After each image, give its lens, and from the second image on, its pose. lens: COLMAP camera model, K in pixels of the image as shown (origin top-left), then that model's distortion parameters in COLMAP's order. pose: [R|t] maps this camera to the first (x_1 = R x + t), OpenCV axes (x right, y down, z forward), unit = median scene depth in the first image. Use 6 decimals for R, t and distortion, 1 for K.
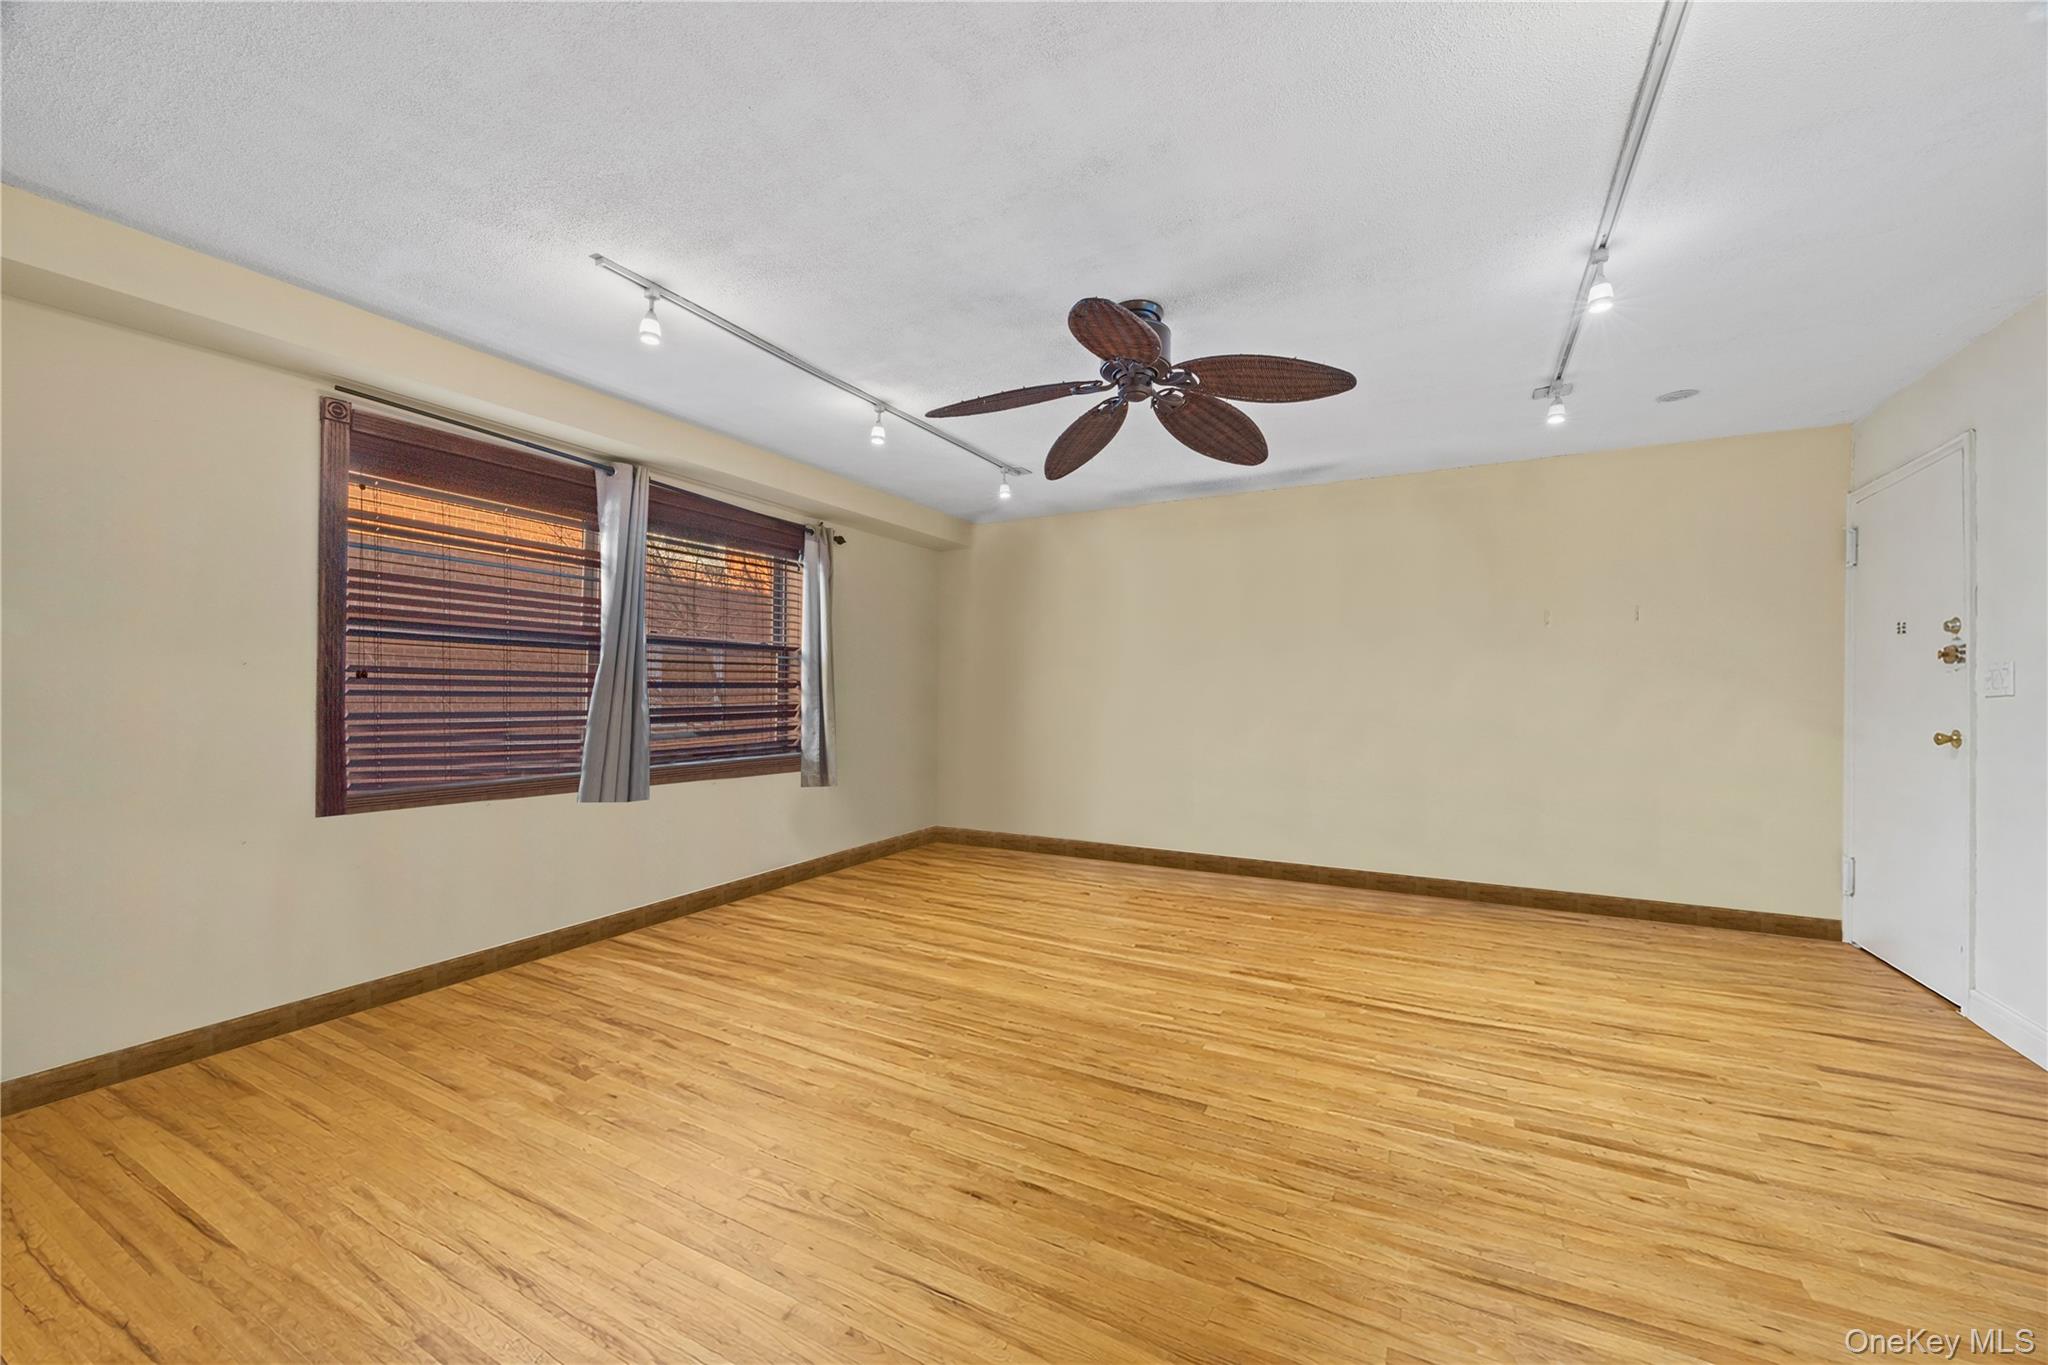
lens RADIAL K [[787.4, 0, 1024.0], [0, 787.4, 682.5], [0, 0, 1]] dist [-0.001040, 0.000209]
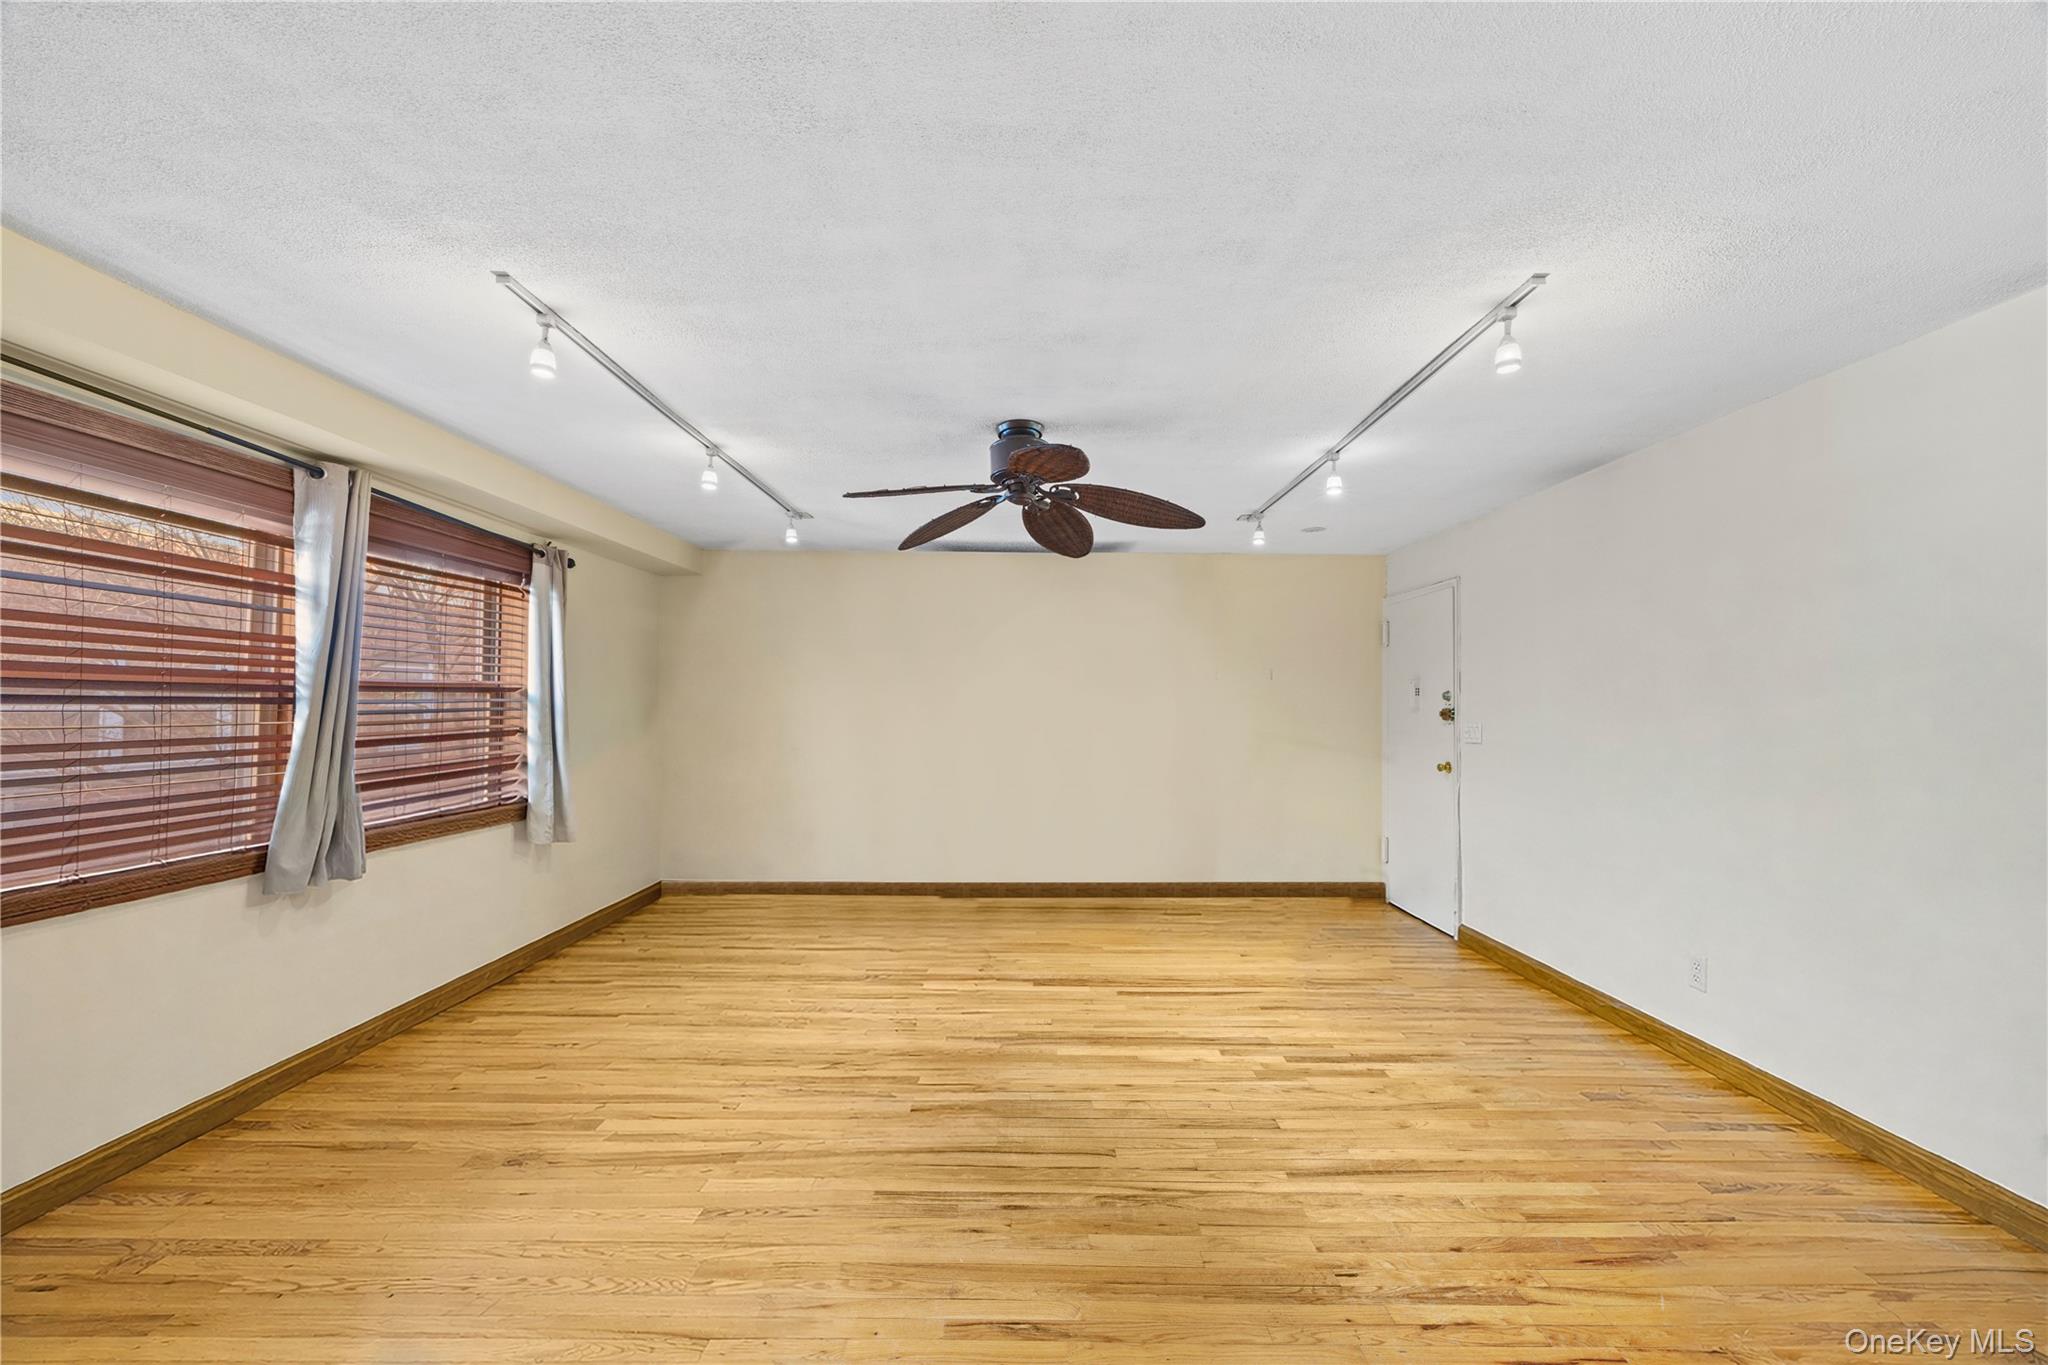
lens RADIAL K [[793.5, 0, 1028.8], [0, 793.5, 683.8], [0, 0, 1]] dist [0.001253, -0.000064]
pose [[0.876805, 0.010888, 0.480723, -0.281666], [-0.007651, 0.999933, -0.008694, -0.058955], [-0.480786, 0.003945, 0.876829, -0.017676]]
